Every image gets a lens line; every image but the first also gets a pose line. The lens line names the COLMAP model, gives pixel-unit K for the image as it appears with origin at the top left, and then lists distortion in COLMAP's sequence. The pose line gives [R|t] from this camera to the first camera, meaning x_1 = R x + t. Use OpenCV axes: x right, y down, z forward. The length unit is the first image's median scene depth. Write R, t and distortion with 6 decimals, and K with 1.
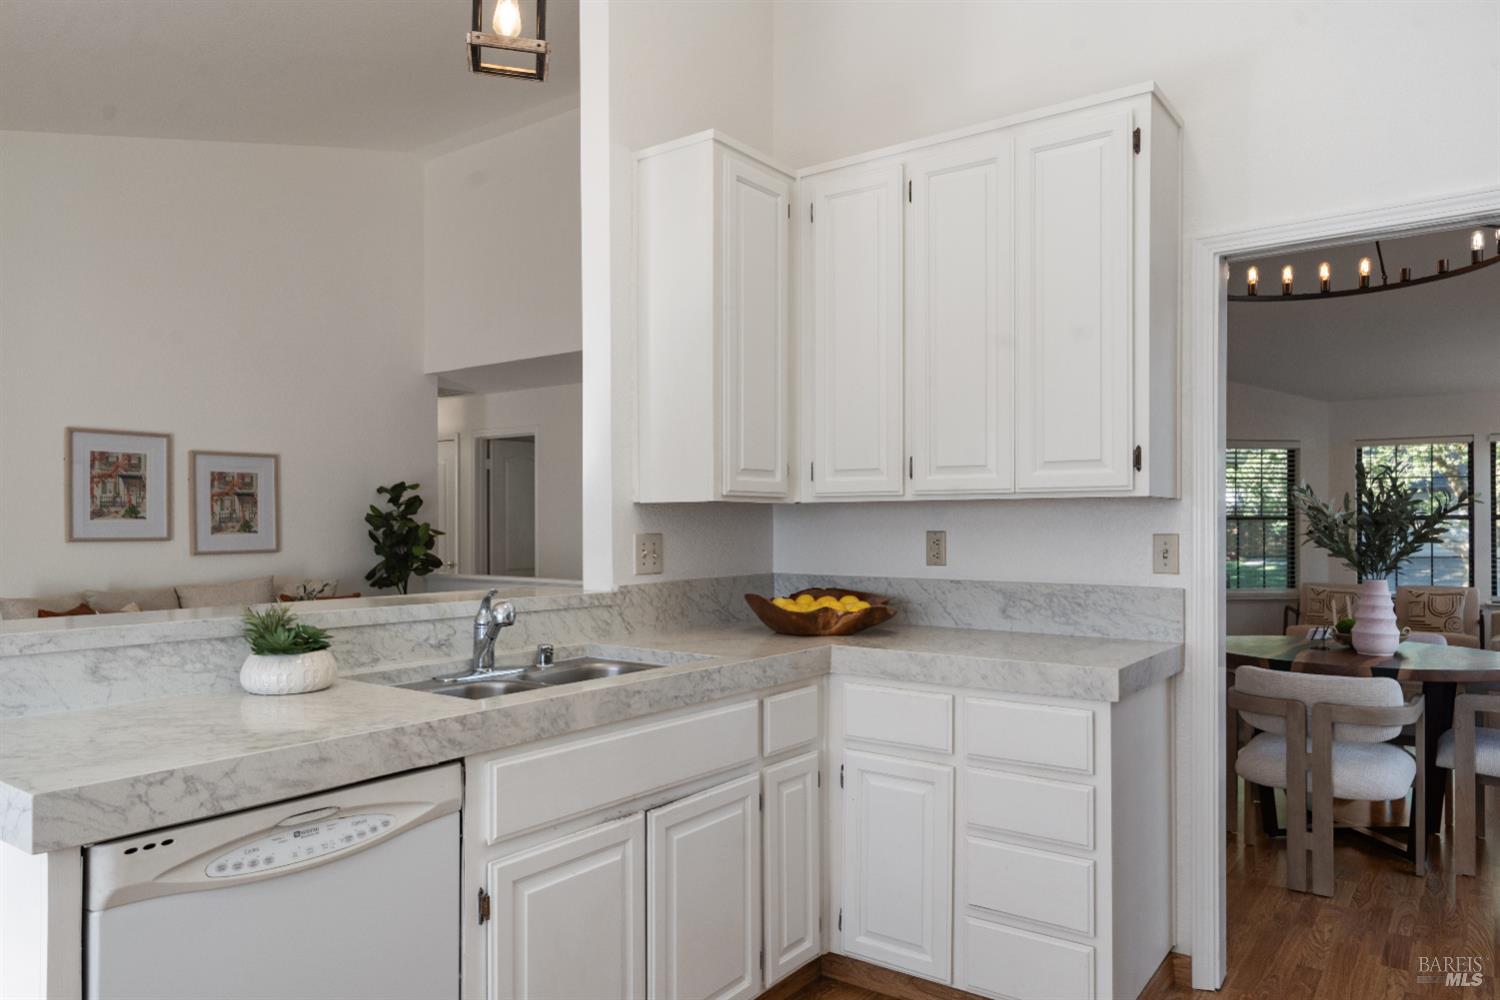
lens RADIAL K [[1003.5, 0, 756.1], [0, 1003.5, 525.9], [0, 0, 1]] dist [-0.000833, 0.000507]
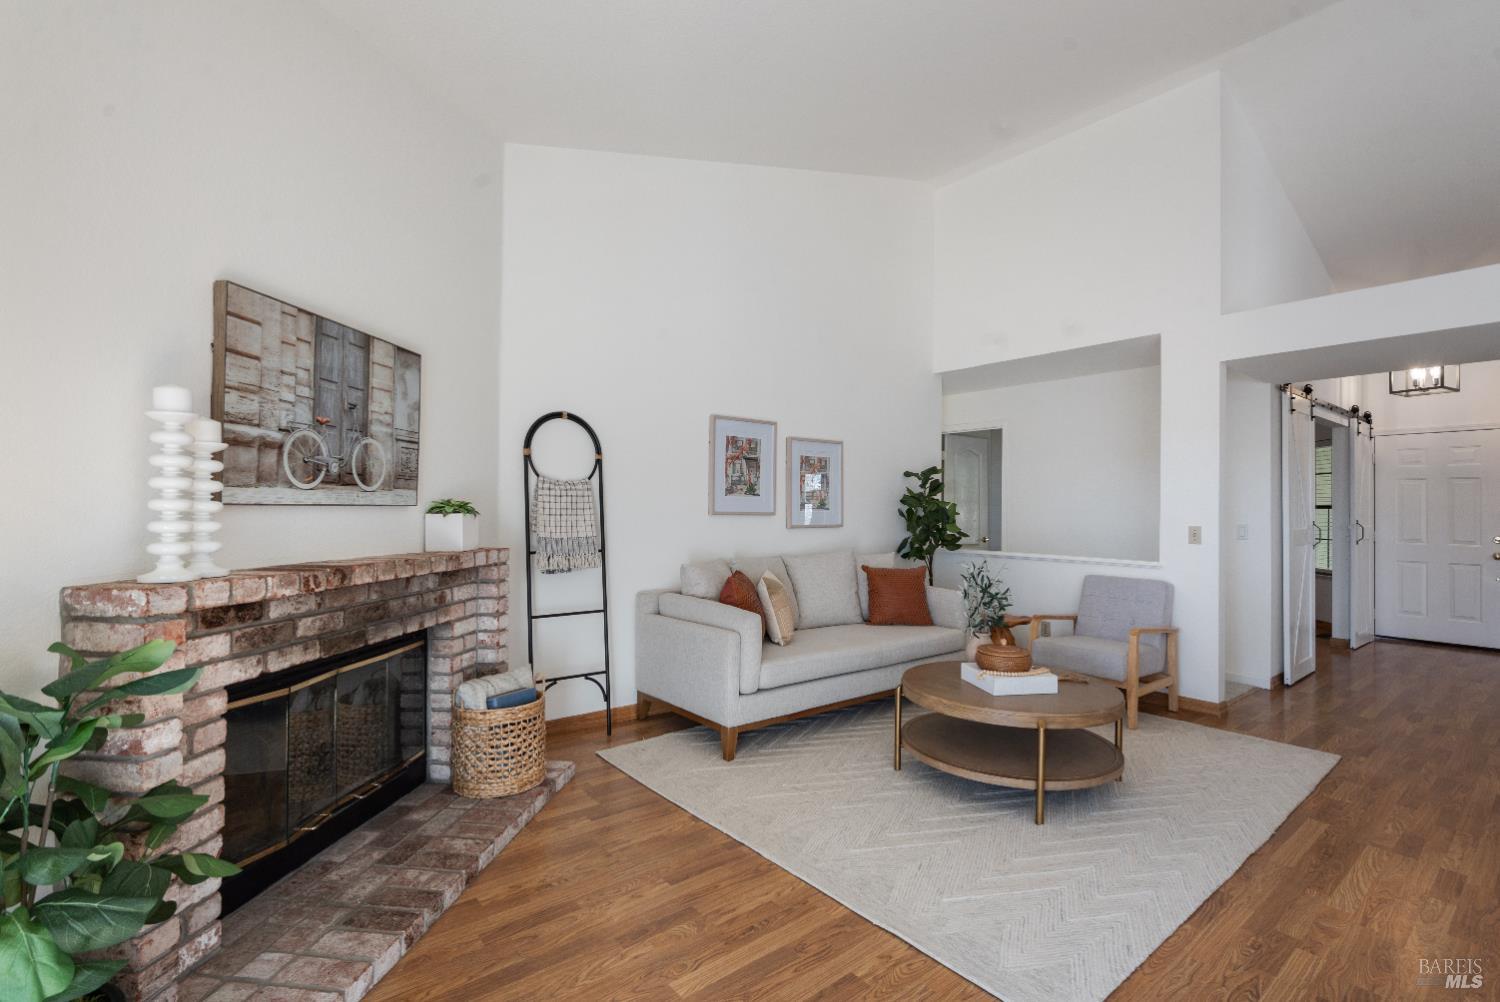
lens RADIAL K [[687.0, 0, 750.0], [0, 687.0, 501.0], [0, 0, 1]] dist [-0.000172, 0.000132]
pose [[0.967293, 0.008701, -0.253512, -0.961084], [-0.012506, 0.999832, -0.013402, 0.021894], [0.253353, 0.016134, 0.967239, 0.545743]]
